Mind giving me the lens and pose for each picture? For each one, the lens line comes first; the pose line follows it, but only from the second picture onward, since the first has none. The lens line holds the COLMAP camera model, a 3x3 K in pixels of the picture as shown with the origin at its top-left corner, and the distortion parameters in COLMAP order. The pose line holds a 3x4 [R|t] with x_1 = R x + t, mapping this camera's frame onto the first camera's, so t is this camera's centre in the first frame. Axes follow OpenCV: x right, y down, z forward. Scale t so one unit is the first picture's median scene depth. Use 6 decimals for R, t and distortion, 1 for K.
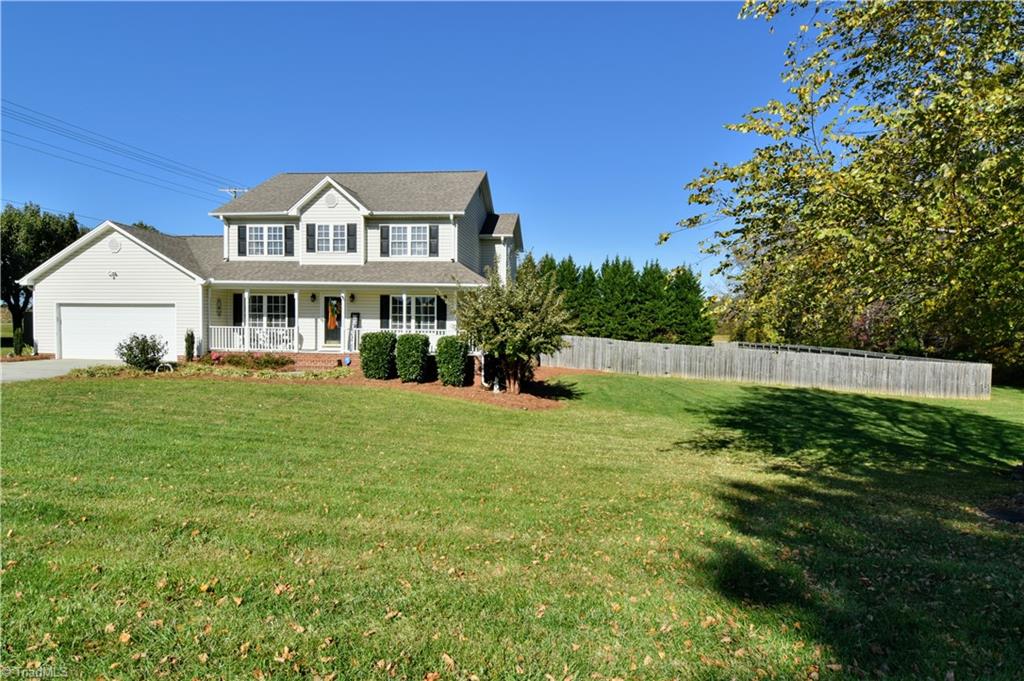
lens RADIAL K [[553.4, 0, 524.4], [0, 553.4, 342.2], [0, 0, 1]] dist [0.031812, -0.043192]
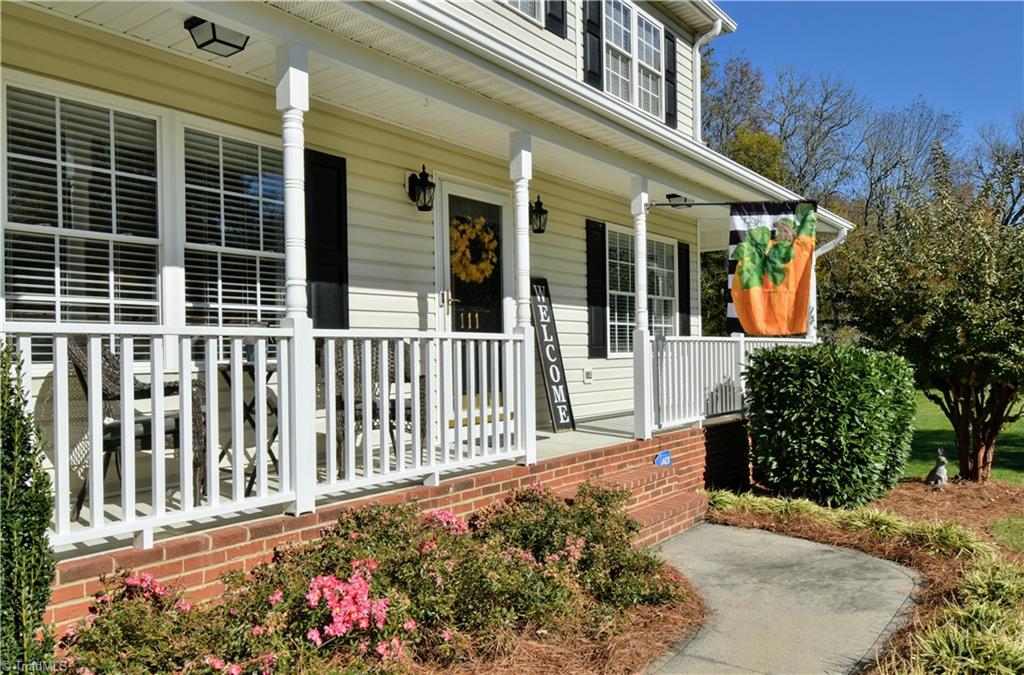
lens RADIAL K [[772.4, 0, 512.0], [0, 772.4, 337.5], [0, 0, 1]] dist [-0.000869, -0.000287]
pose [[0.520954, -0.001780, 0.853583, -0.609301], [0.045309, 0.998646, -0.025570, -0.017631], [-0.852382, 0.051996, 0.520329, 0.833416]]
